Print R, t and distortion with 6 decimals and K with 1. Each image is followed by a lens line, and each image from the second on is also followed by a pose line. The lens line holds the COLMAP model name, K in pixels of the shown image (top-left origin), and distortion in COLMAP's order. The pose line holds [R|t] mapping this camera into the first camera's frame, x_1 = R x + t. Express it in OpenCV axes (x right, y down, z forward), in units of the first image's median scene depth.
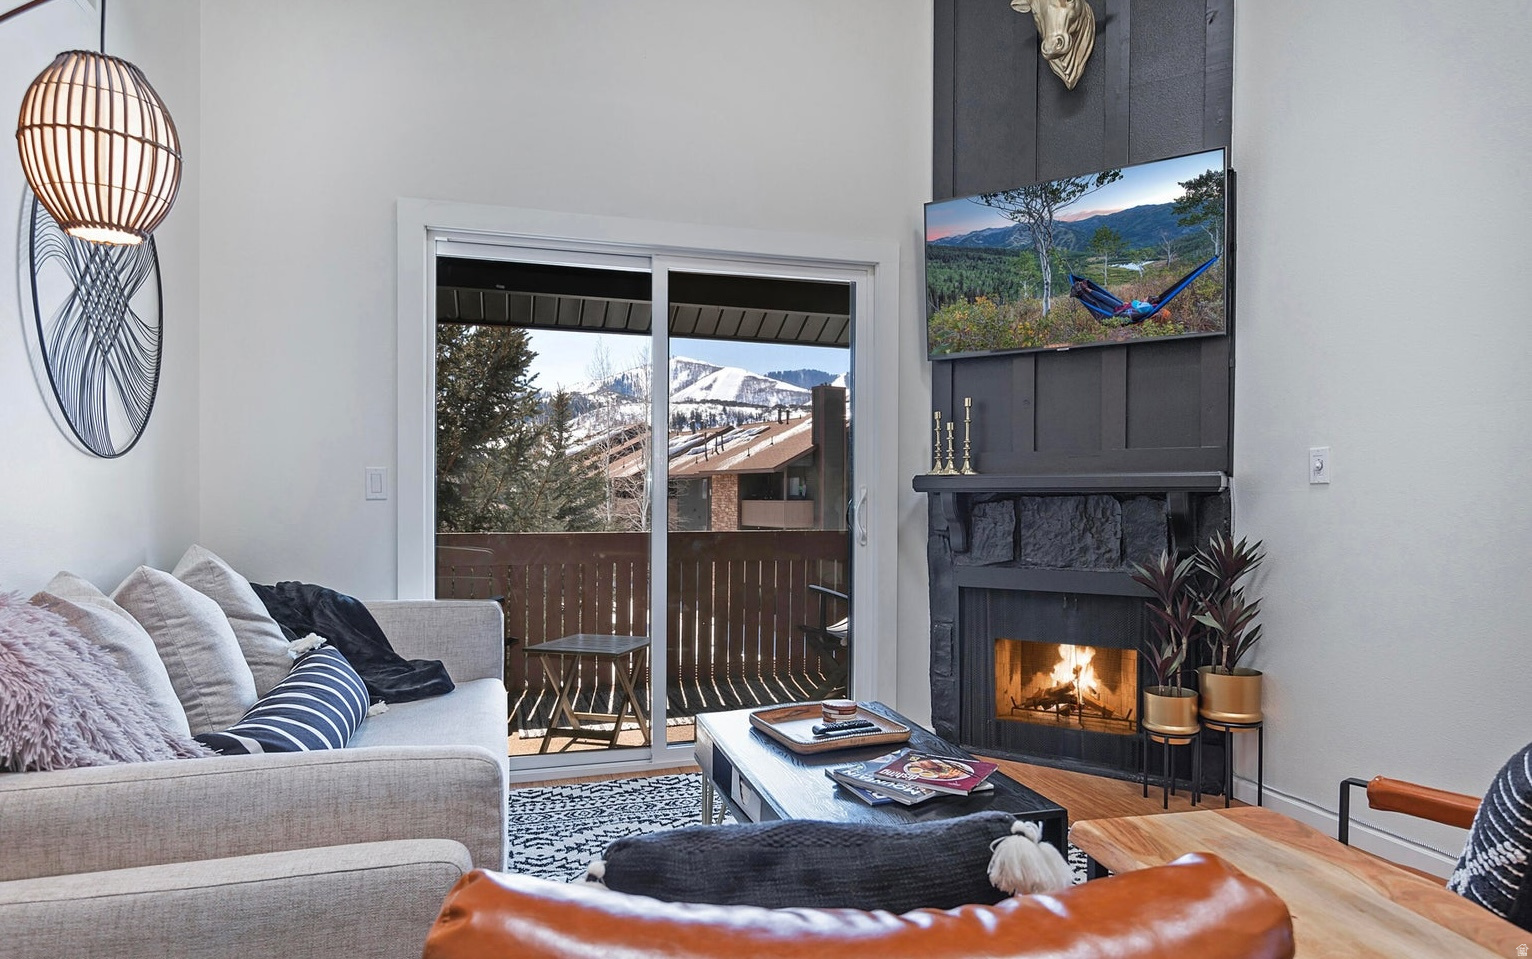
lens RADIAL K [[894.6, 0, 808.3], [0, 894.6, 510.3], [0, 0, 1]] dist [0.004246, -0.000332]
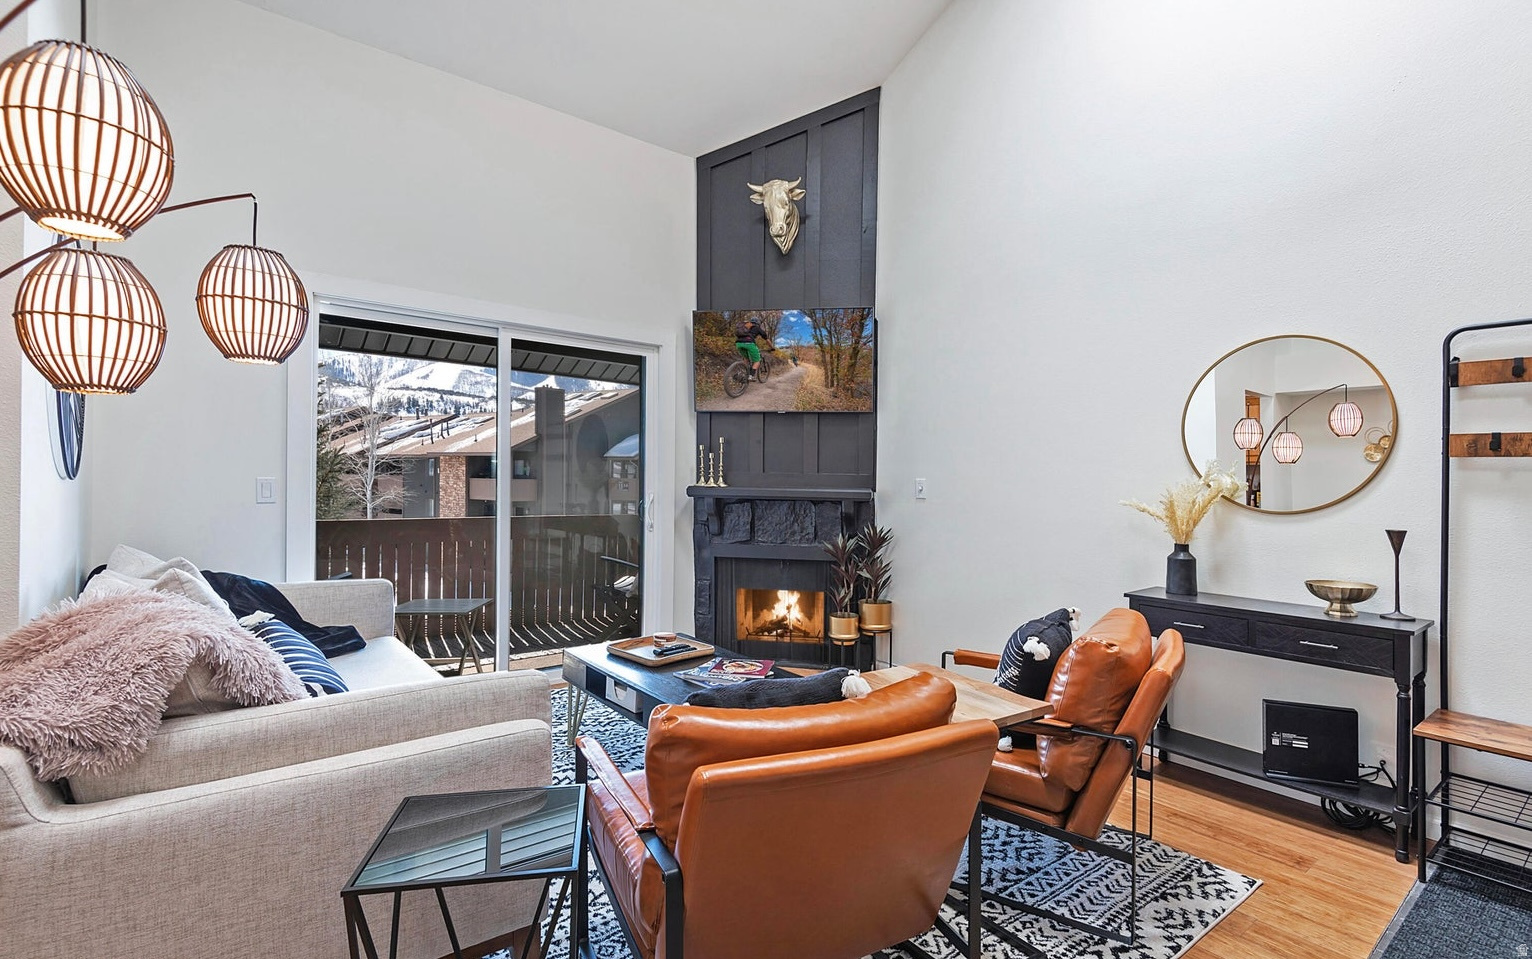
lens RADIAL K [[712.7, 0, 751.0], [0, 712.7, 465.7], [0, 0, 1]] dist [0.028101, -0.003104]
pose [[0.948285, 0.009750, 0.317270, -0.186806], [-0.002211, 0.999707, -0.024113, -0.049328], [-0.317412, 0.022164, 0.948029, -0.229732]]
